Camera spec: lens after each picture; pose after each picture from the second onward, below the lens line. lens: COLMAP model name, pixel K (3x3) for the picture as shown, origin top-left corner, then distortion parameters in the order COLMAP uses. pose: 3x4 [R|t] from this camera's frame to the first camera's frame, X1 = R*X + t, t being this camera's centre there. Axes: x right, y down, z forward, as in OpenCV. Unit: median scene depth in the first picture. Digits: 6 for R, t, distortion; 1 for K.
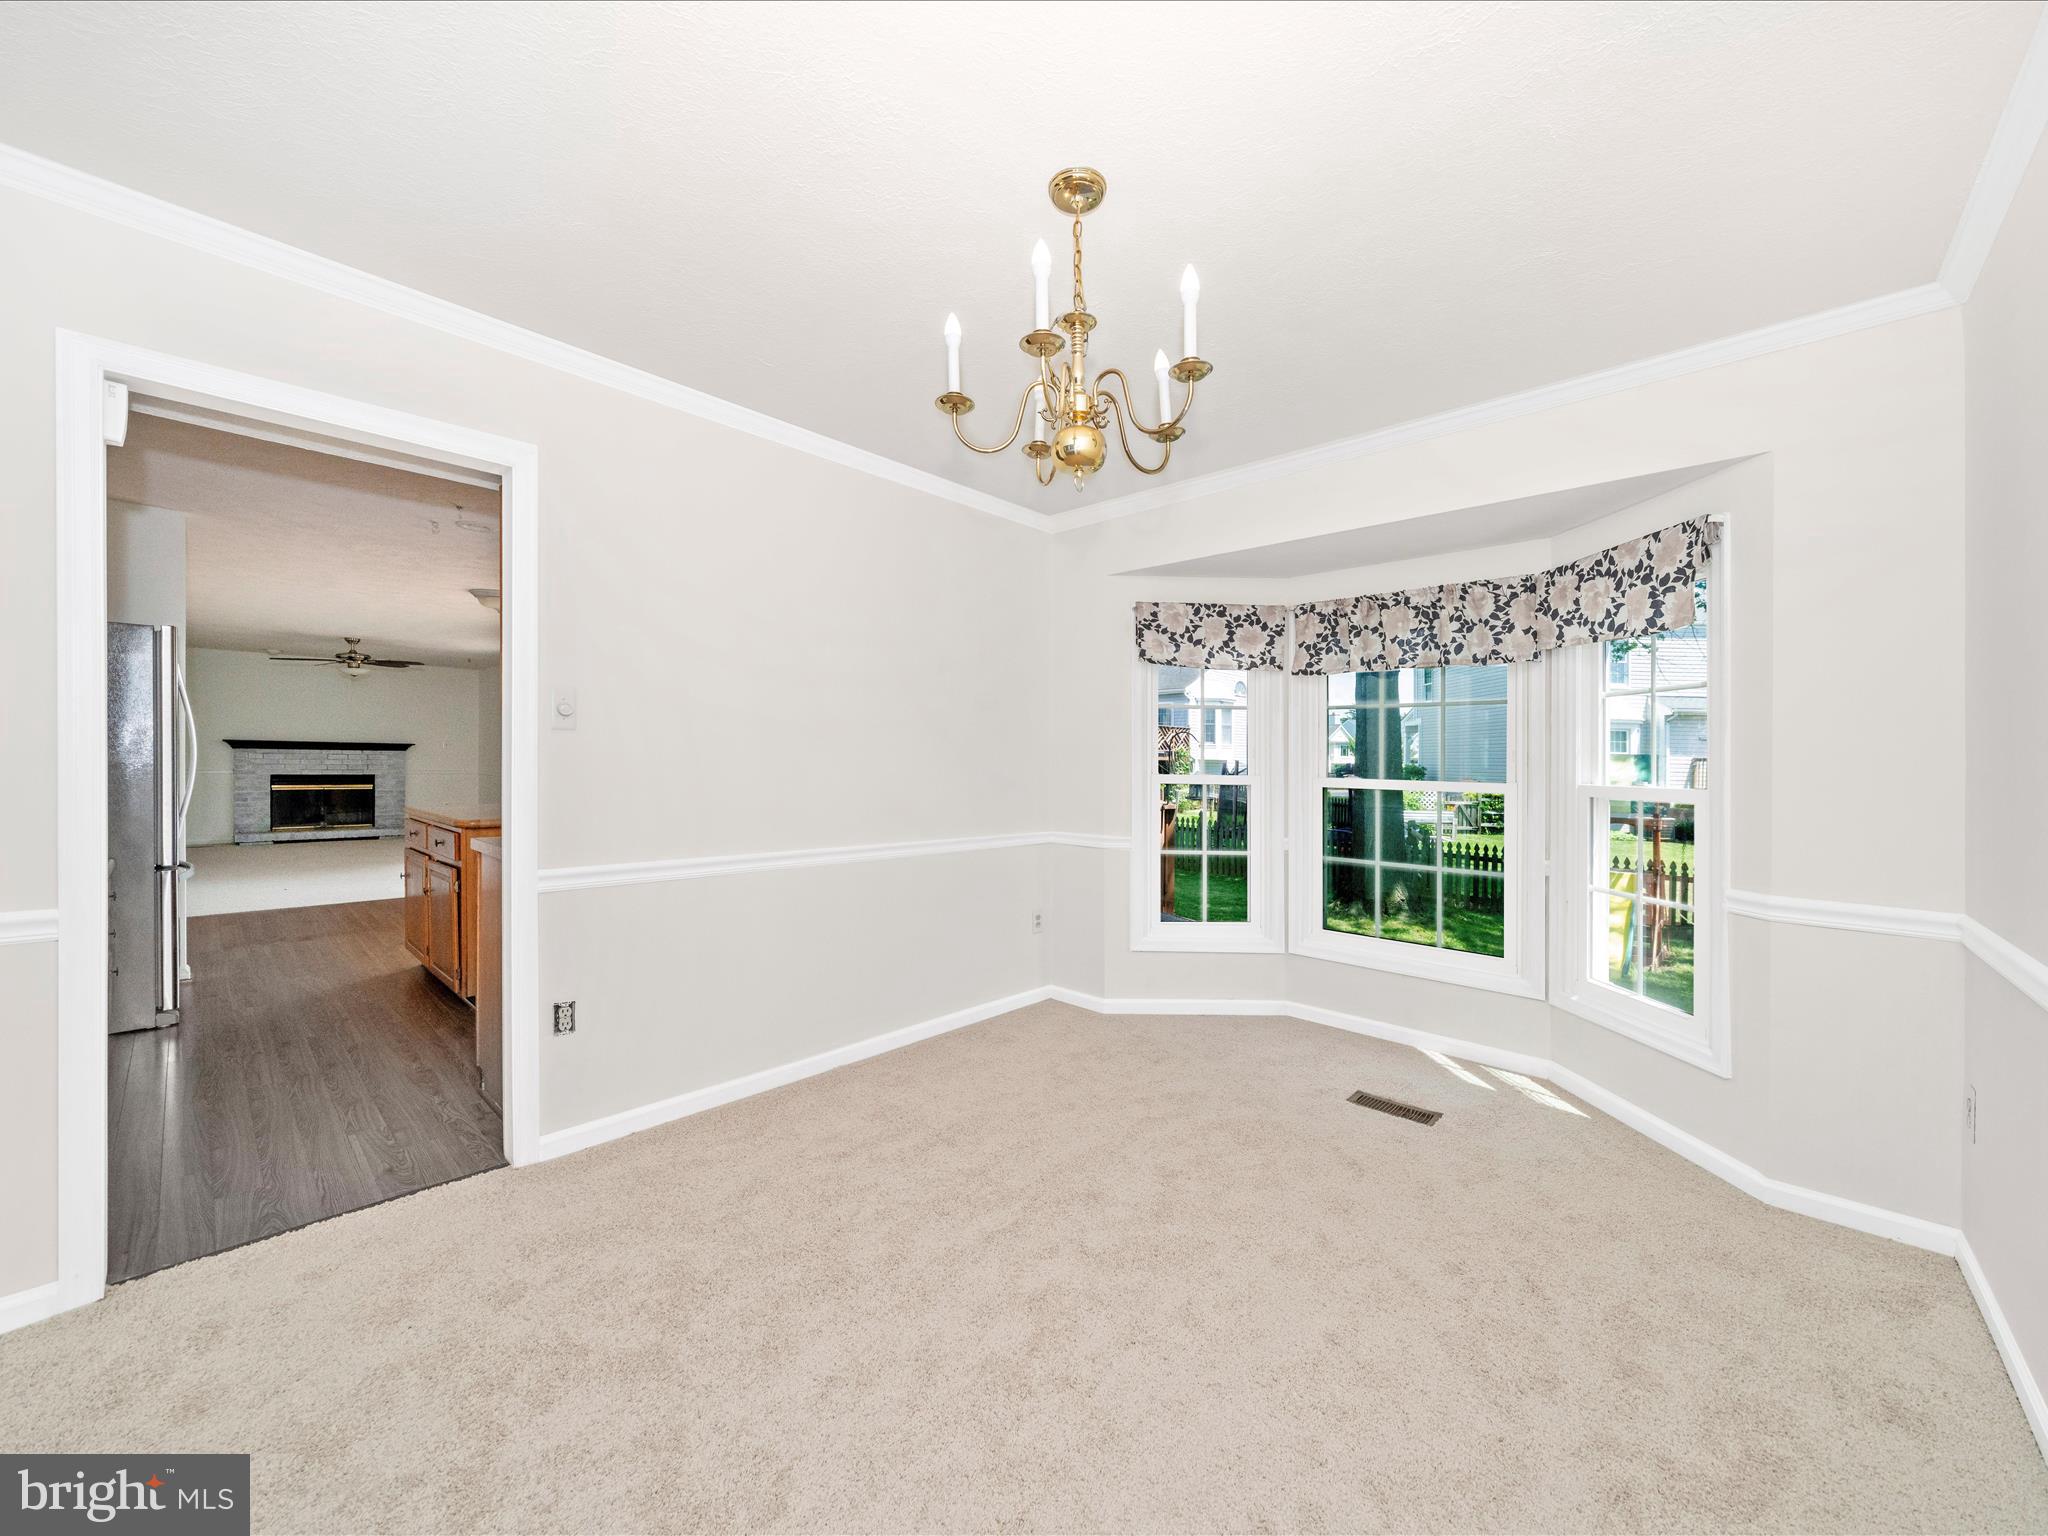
lens RADIAL K [[784.6, 0, 1022.4], [0, 784.6, 762.1], [0, 0, 1]] dist [0.000325, 0.000146]
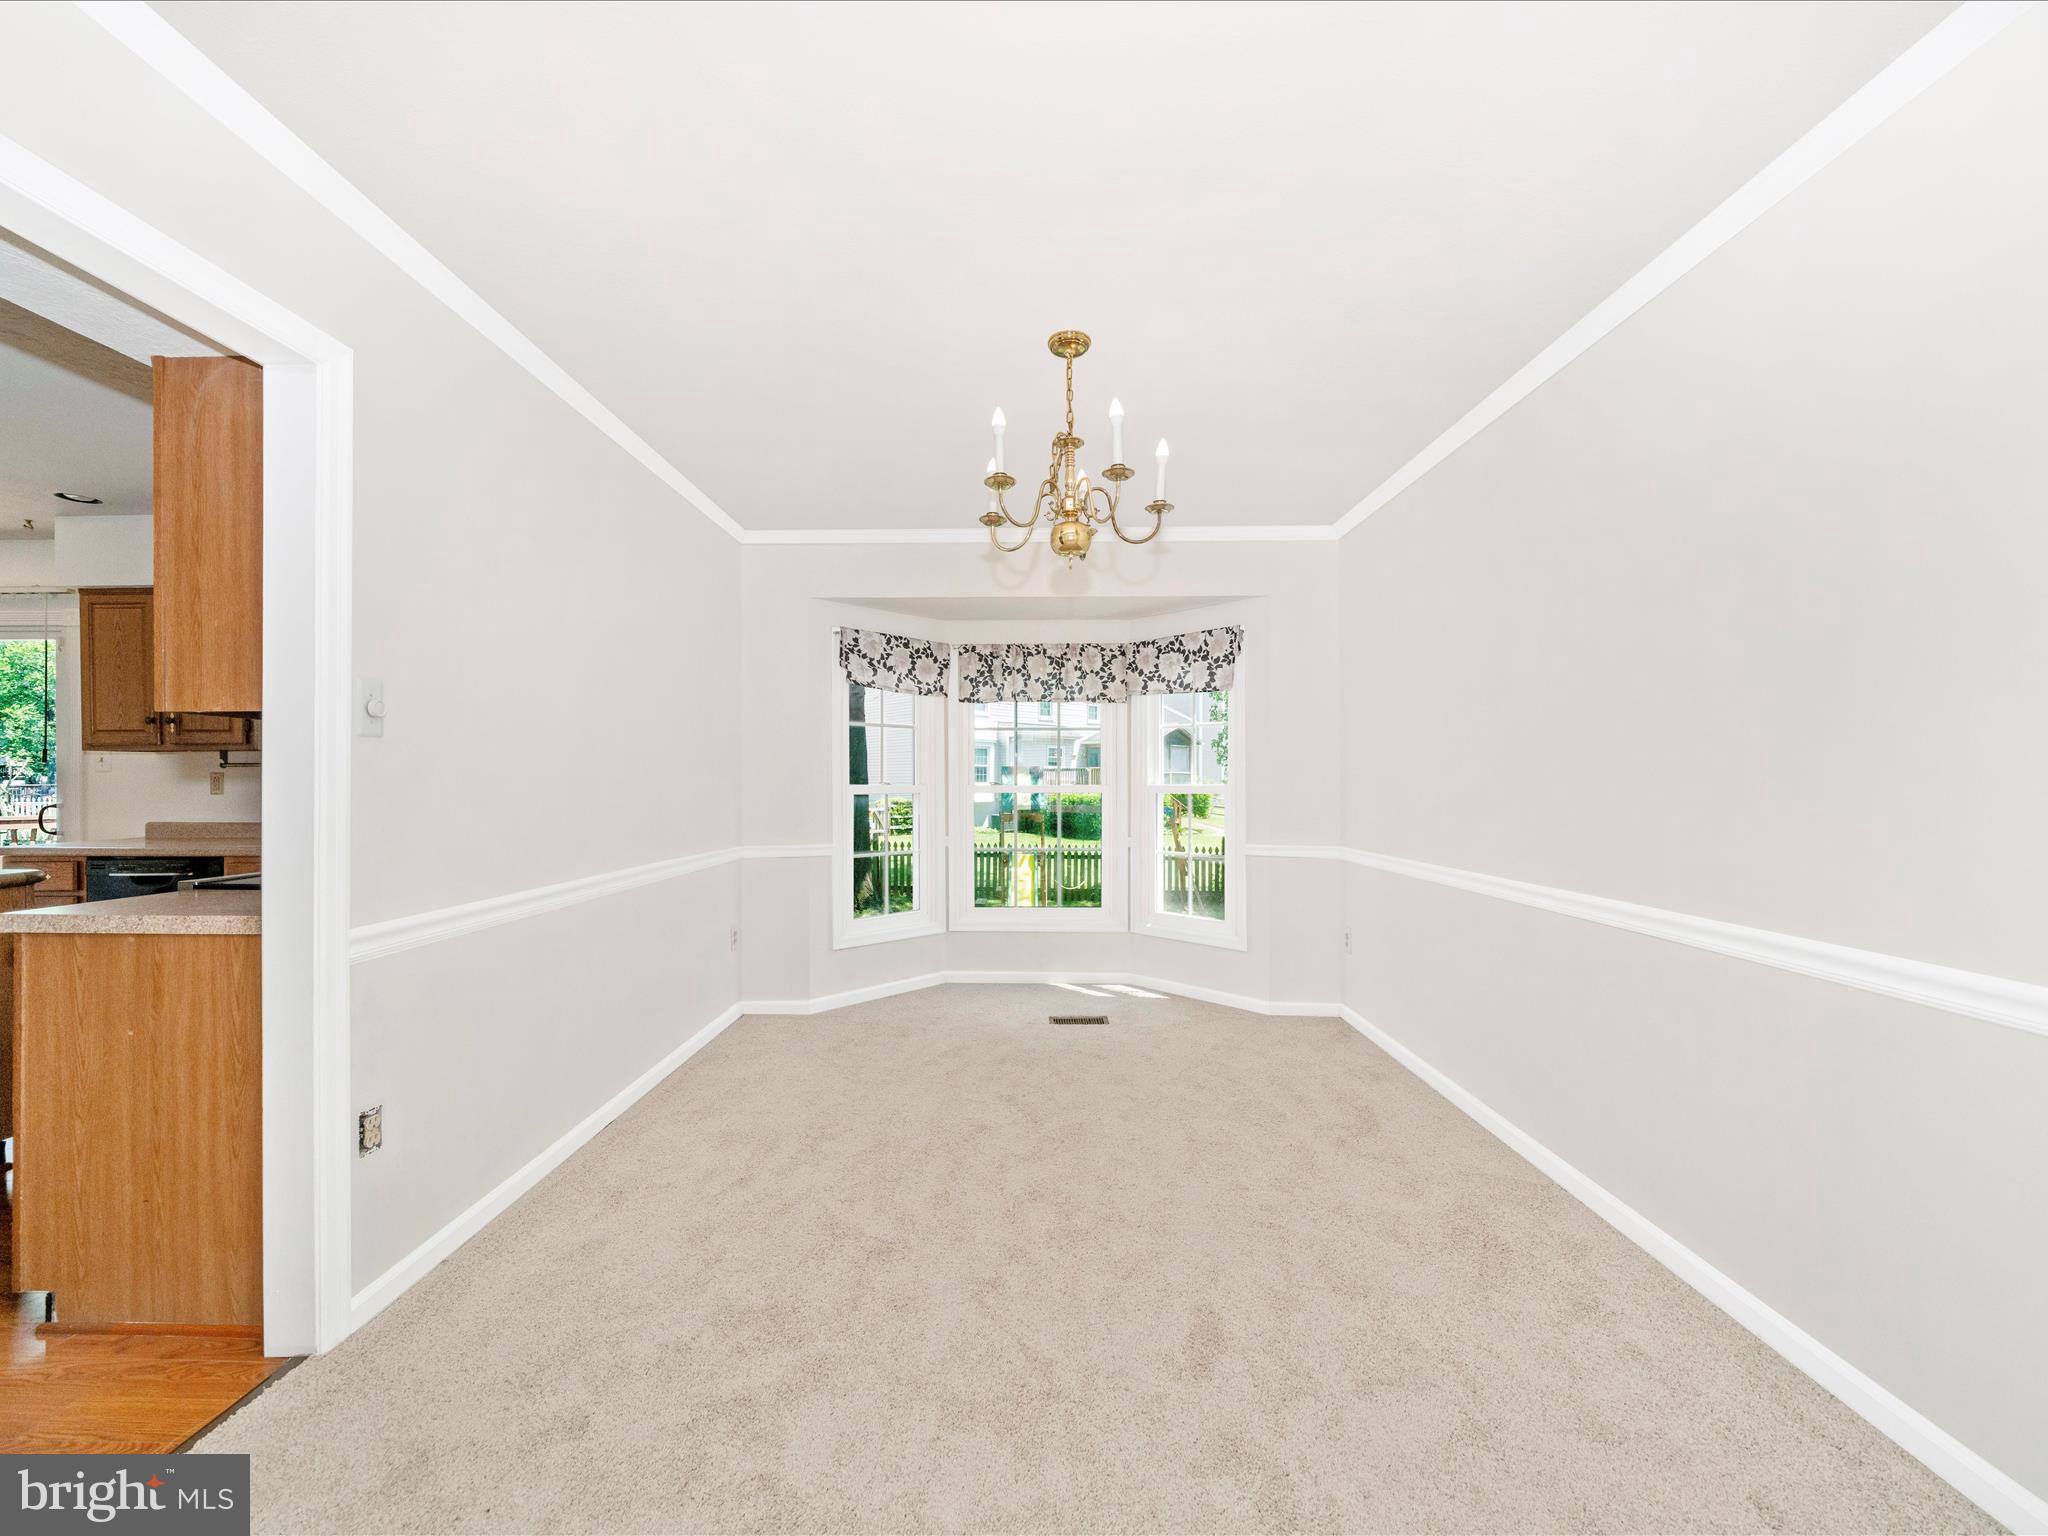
lens RADIAL K [[777.7, 0, 1027.5], [0, 777.7, 776.2], [0, 0, 1]] dist [0.000769, -0.000018]
pose [[0.741542, -0.013744, 0.670766, -0.443337], [0.013648, 0.999892, 0.005400, 0.000072], [-0.670768, 0.005151, 0.741649, 0.034402]]
